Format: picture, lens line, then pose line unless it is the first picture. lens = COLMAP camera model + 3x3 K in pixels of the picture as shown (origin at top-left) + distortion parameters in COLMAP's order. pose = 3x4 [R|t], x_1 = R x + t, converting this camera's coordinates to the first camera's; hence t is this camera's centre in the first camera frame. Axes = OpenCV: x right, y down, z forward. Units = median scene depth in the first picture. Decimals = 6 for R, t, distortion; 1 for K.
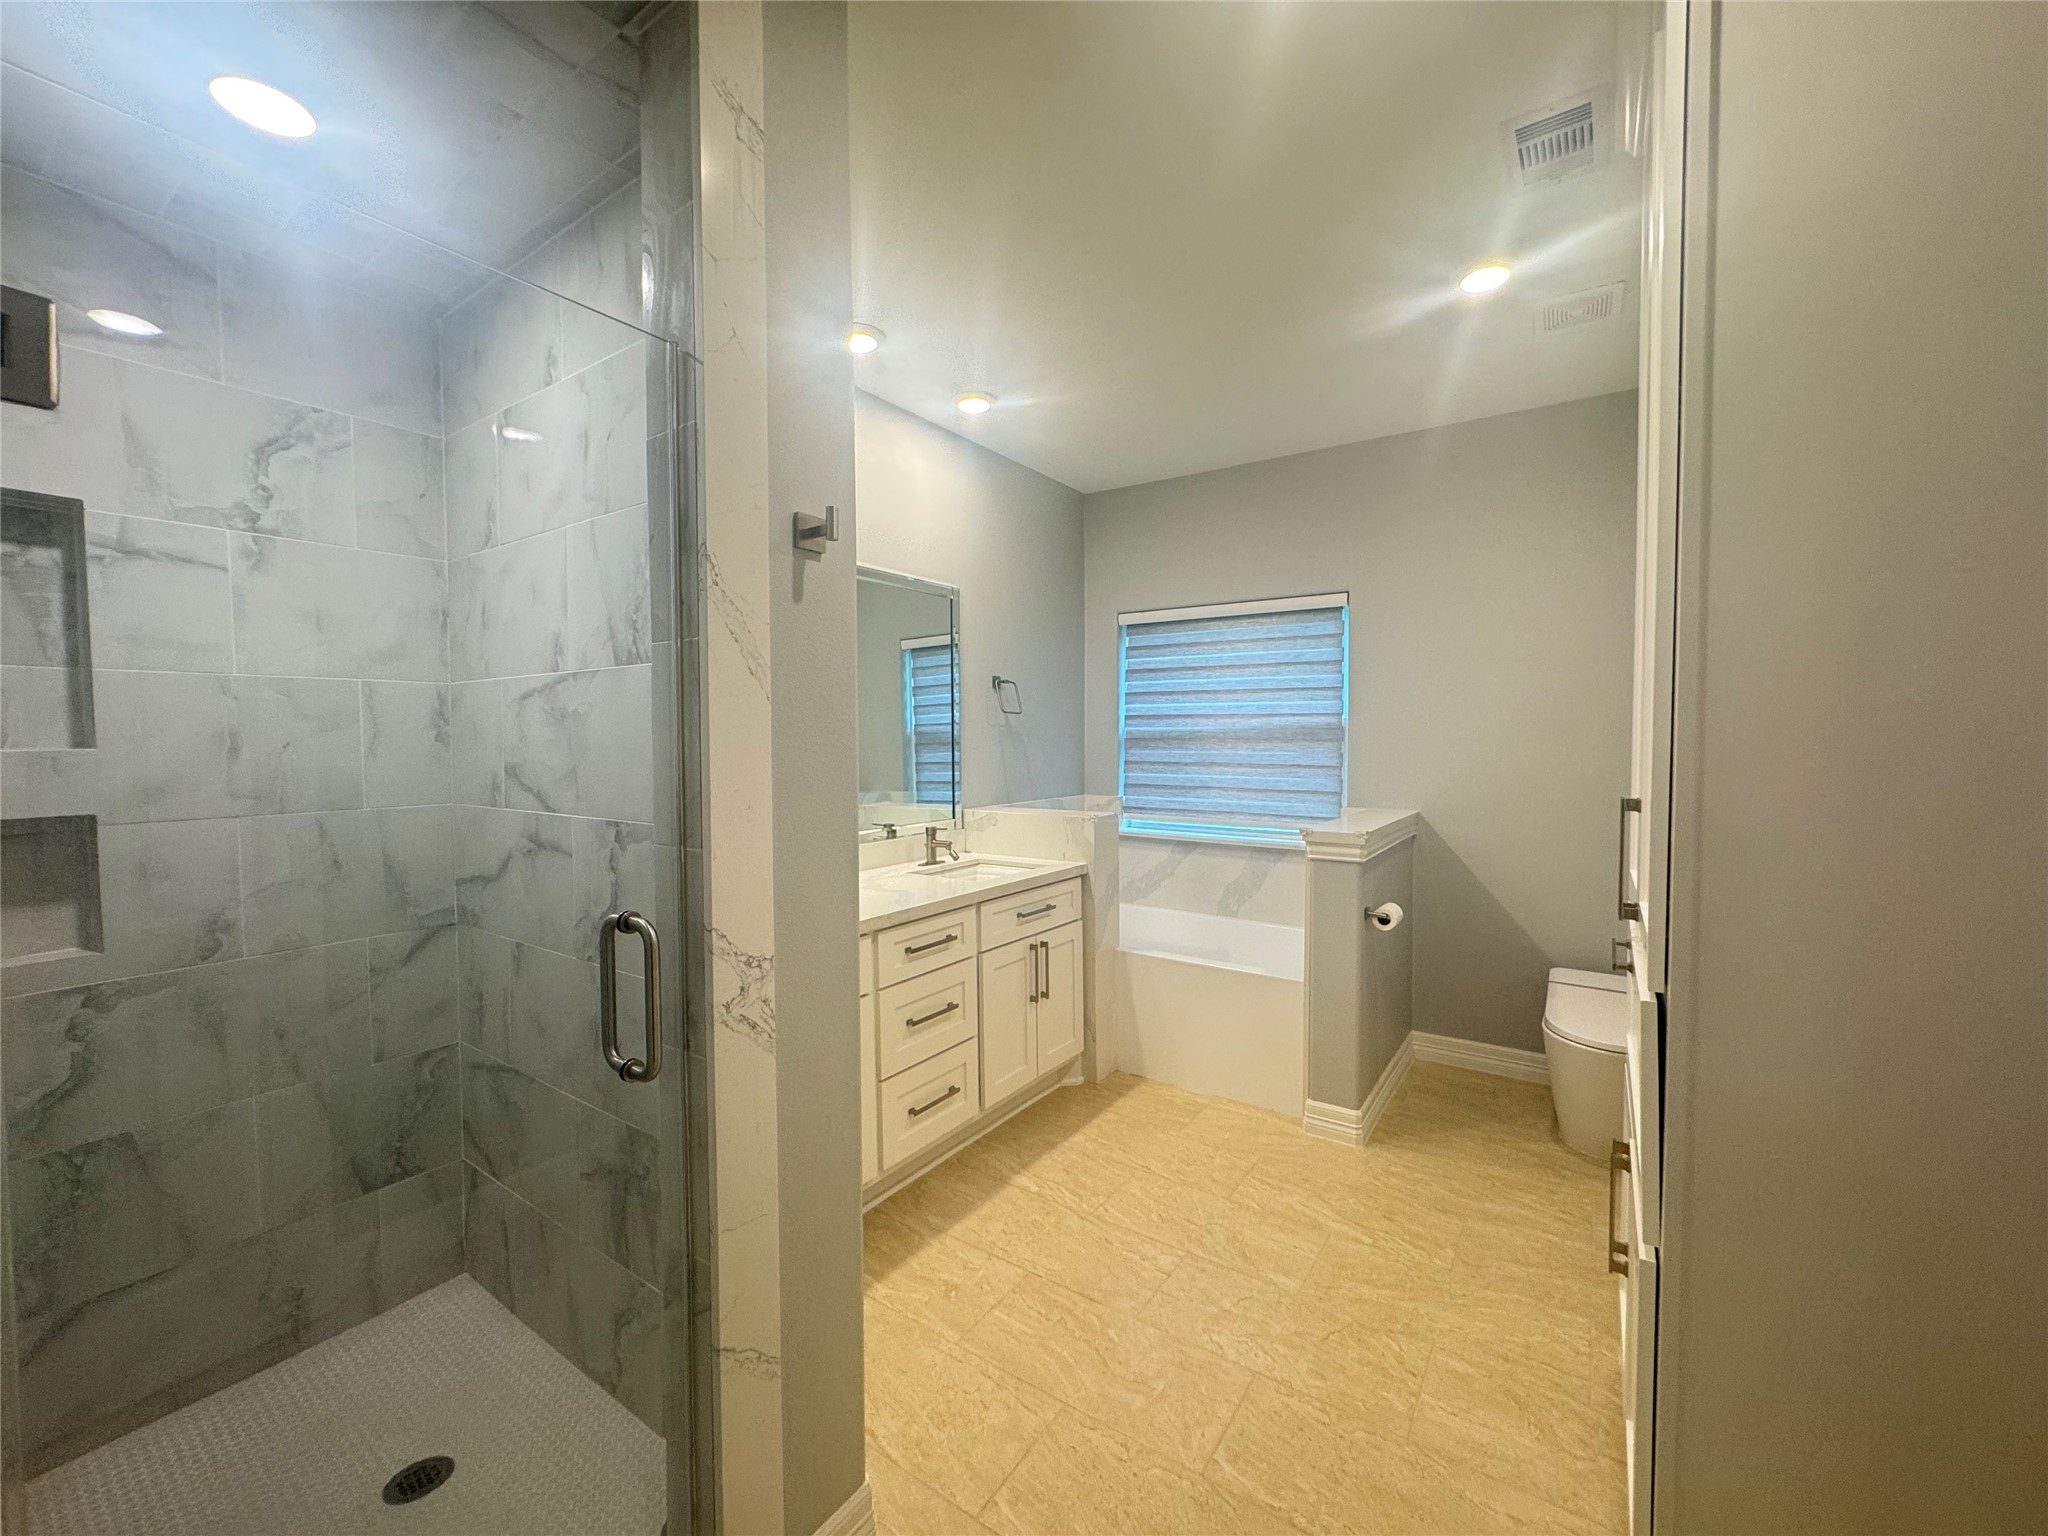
lens RADIAL K [[821.8, 0, 1018.4], [0, 821.8, 762.7], [0, 0, 1]] dist [-0.003934, 0.001224]
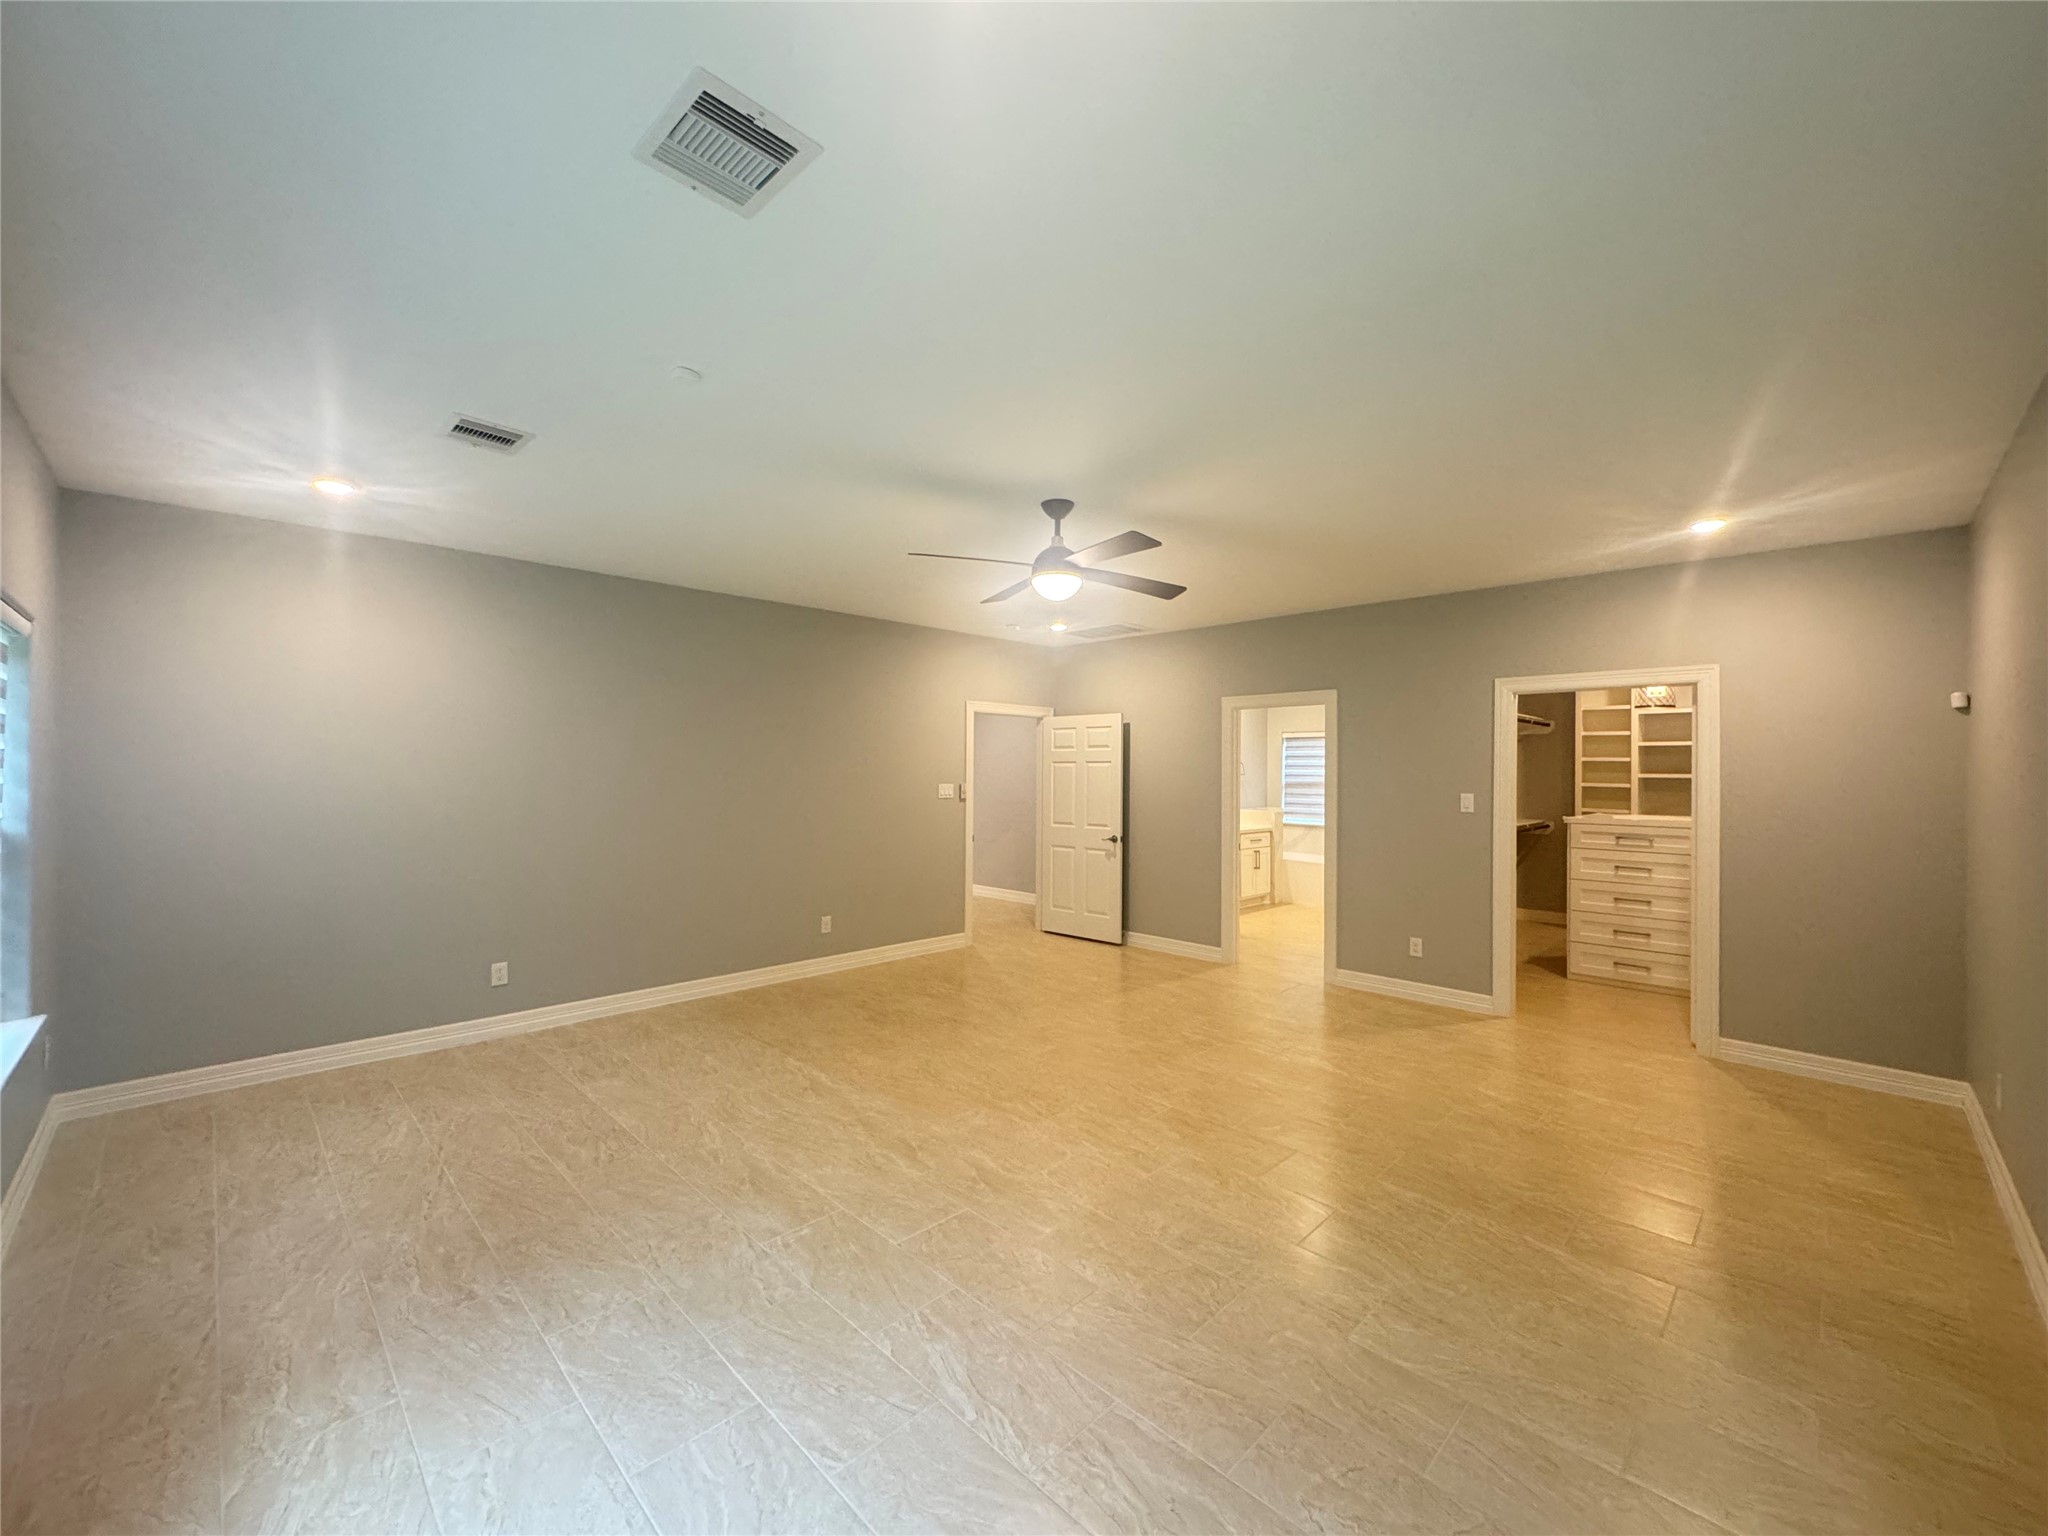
lens RADIAL K [[821.8, 0, 1029.6], [0, 821.8, 785.9], [0, 0, 1]] dist [-0.003934, 0.001224]
pose [[0.986136, 0.008141, -0.165737, -0.280946], [-0.011733, 0.999717, -0.020705, 0.043515], [0.165521, 0.022362, 0.985953, -2.006866]]
